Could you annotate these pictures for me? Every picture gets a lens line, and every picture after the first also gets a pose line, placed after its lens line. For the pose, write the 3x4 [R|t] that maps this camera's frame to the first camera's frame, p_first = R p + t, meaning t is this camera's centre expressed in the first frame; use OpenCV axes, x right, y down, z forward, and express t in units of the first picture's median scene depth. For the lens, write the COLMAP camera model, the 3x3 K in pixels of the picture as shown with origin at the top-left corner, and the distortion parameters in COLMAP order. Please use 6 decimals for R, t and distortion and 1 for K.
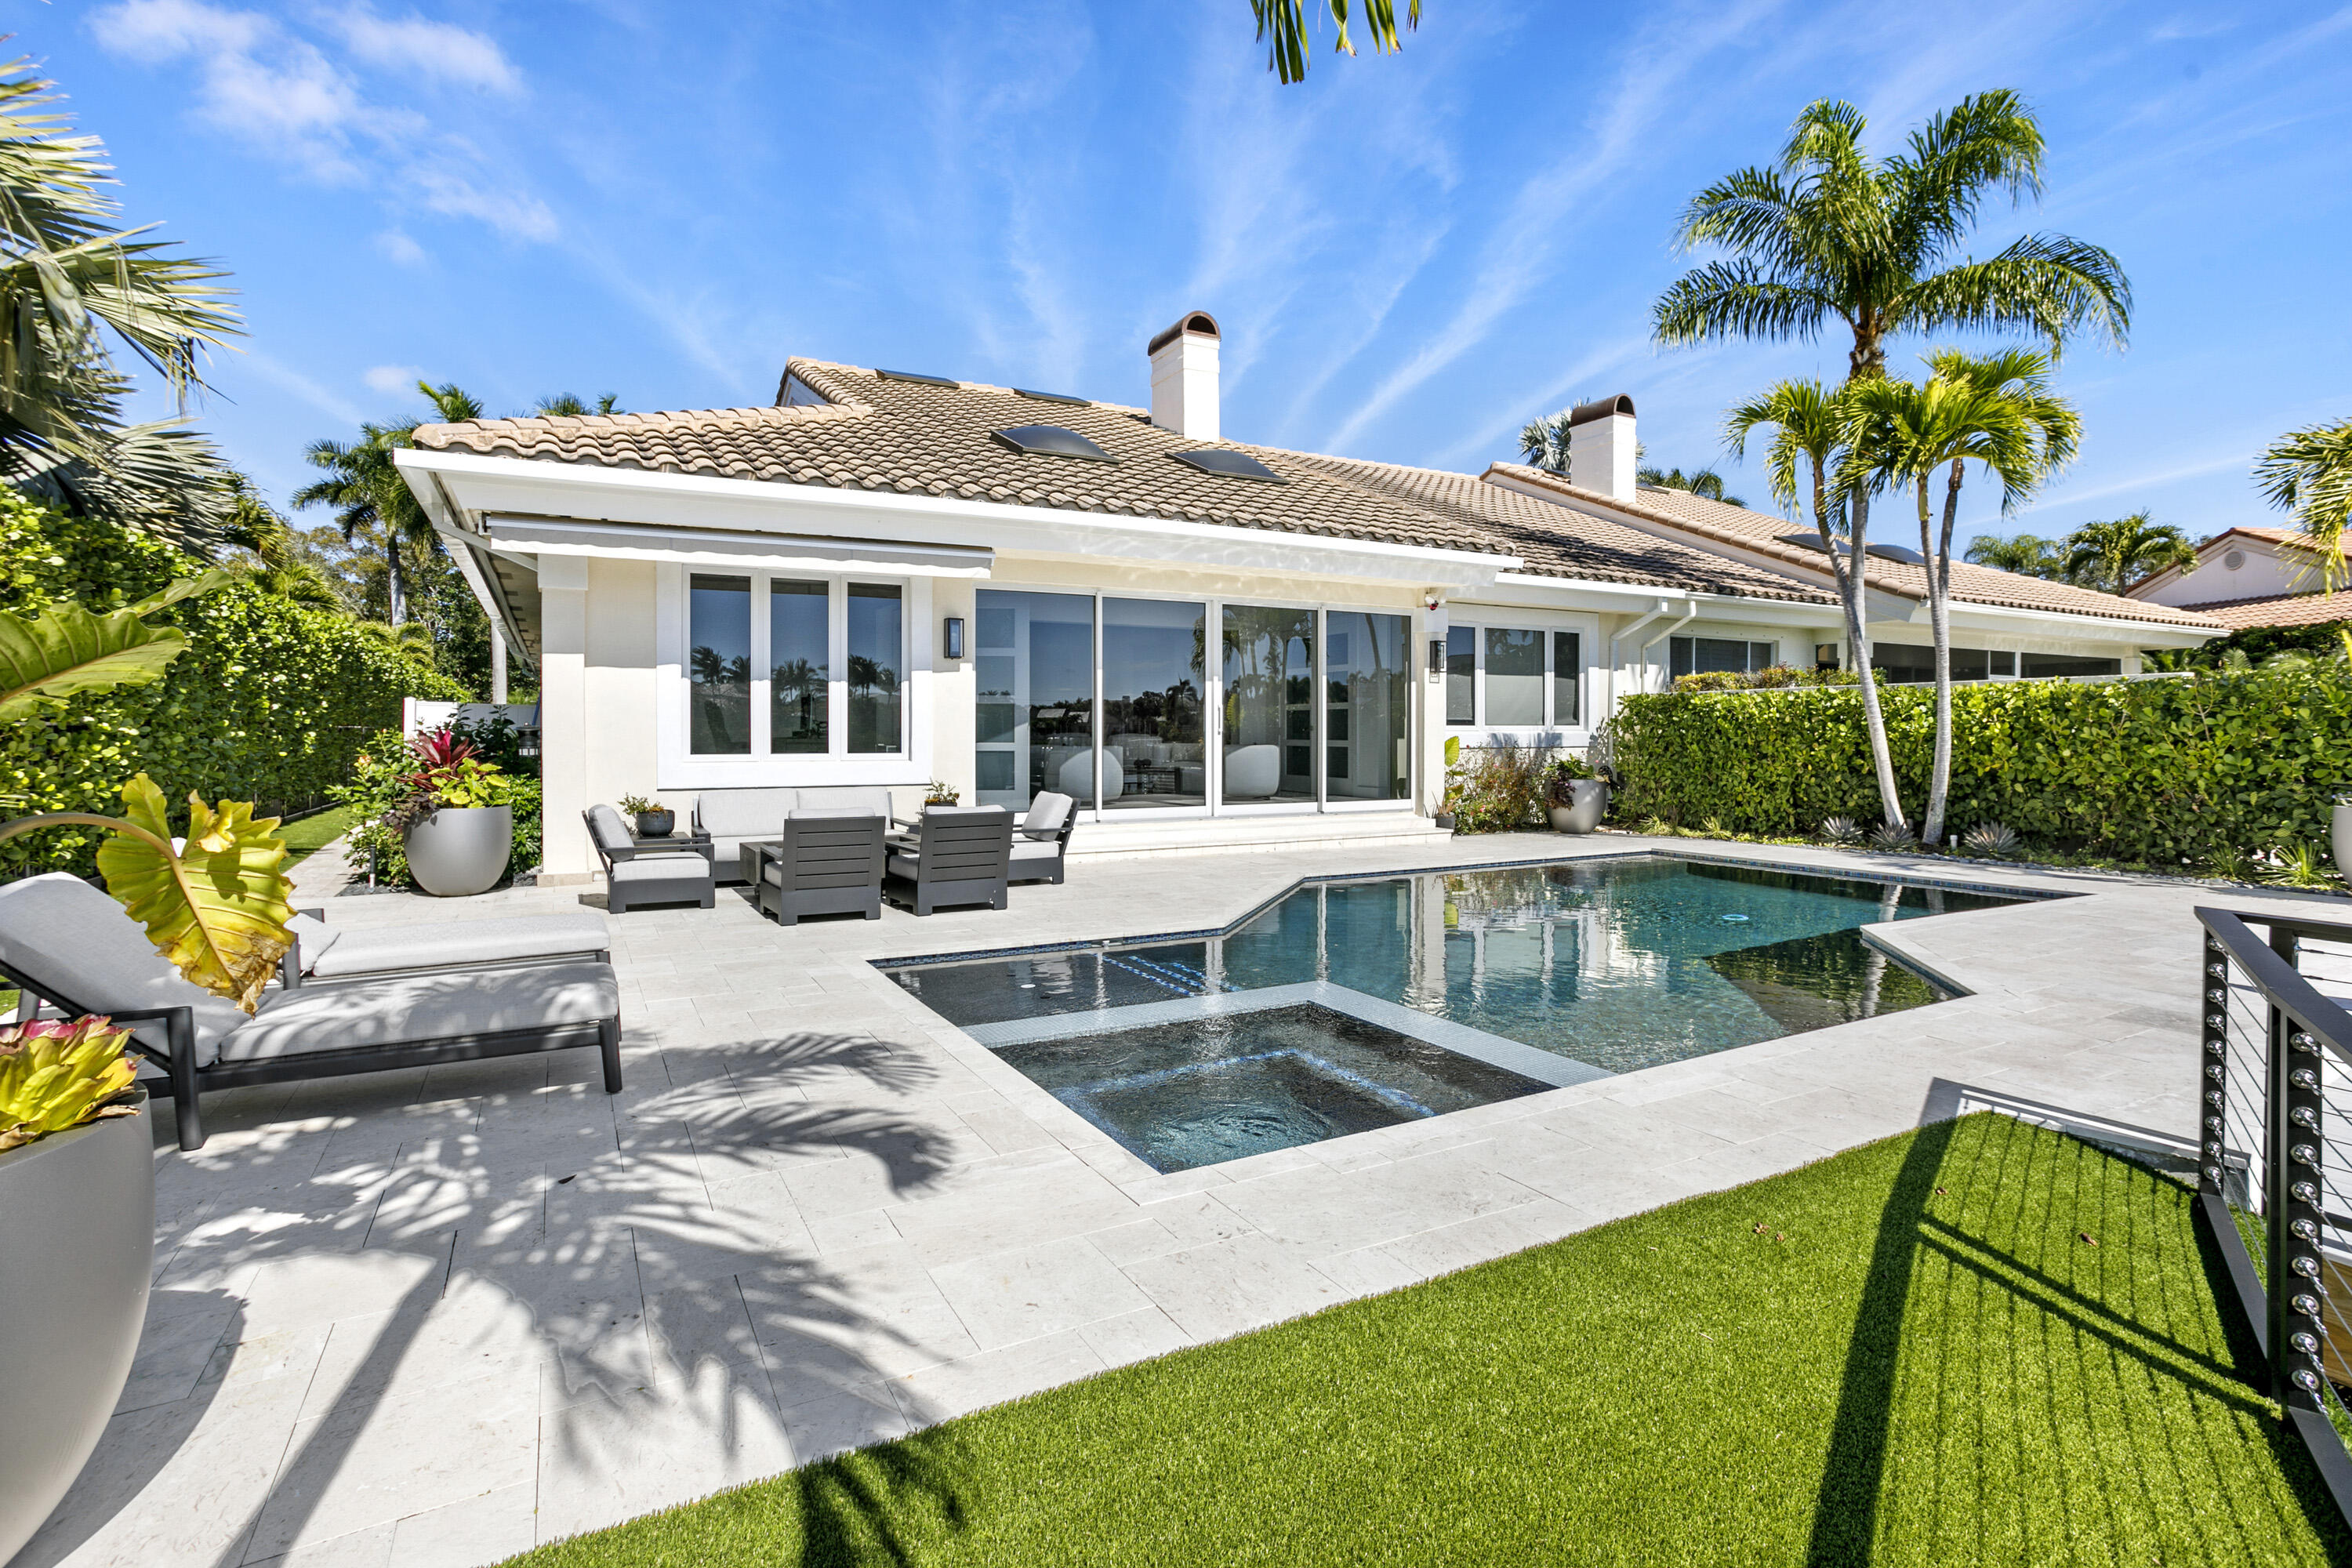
lens RADIAL K [[1151.1, 0, 1176.3], [0, 1151.1, 750.5], [0, 0, 1]] dist [-0.061201, 0.032085]
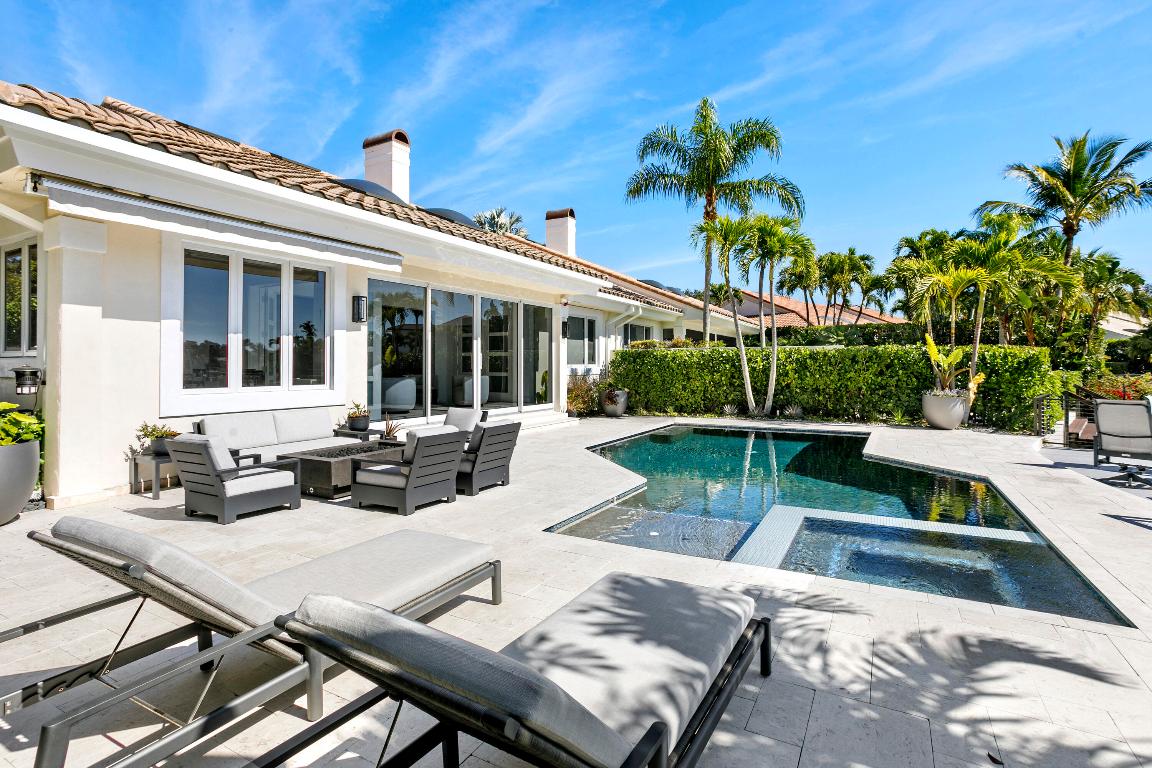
lens RADIAL K [[575.4, 0, 560.6], [0, 575.4, 359.9], [0, 0, 1]] dist [0.000599, 0.000004]
pose [[0.844360, 0.003408, 0.535766, -0.379945], [0.009836, 0.999713, -0.021860, -0.011410], [-0.535686, 0.023727, 0.844084, 0.215372]]
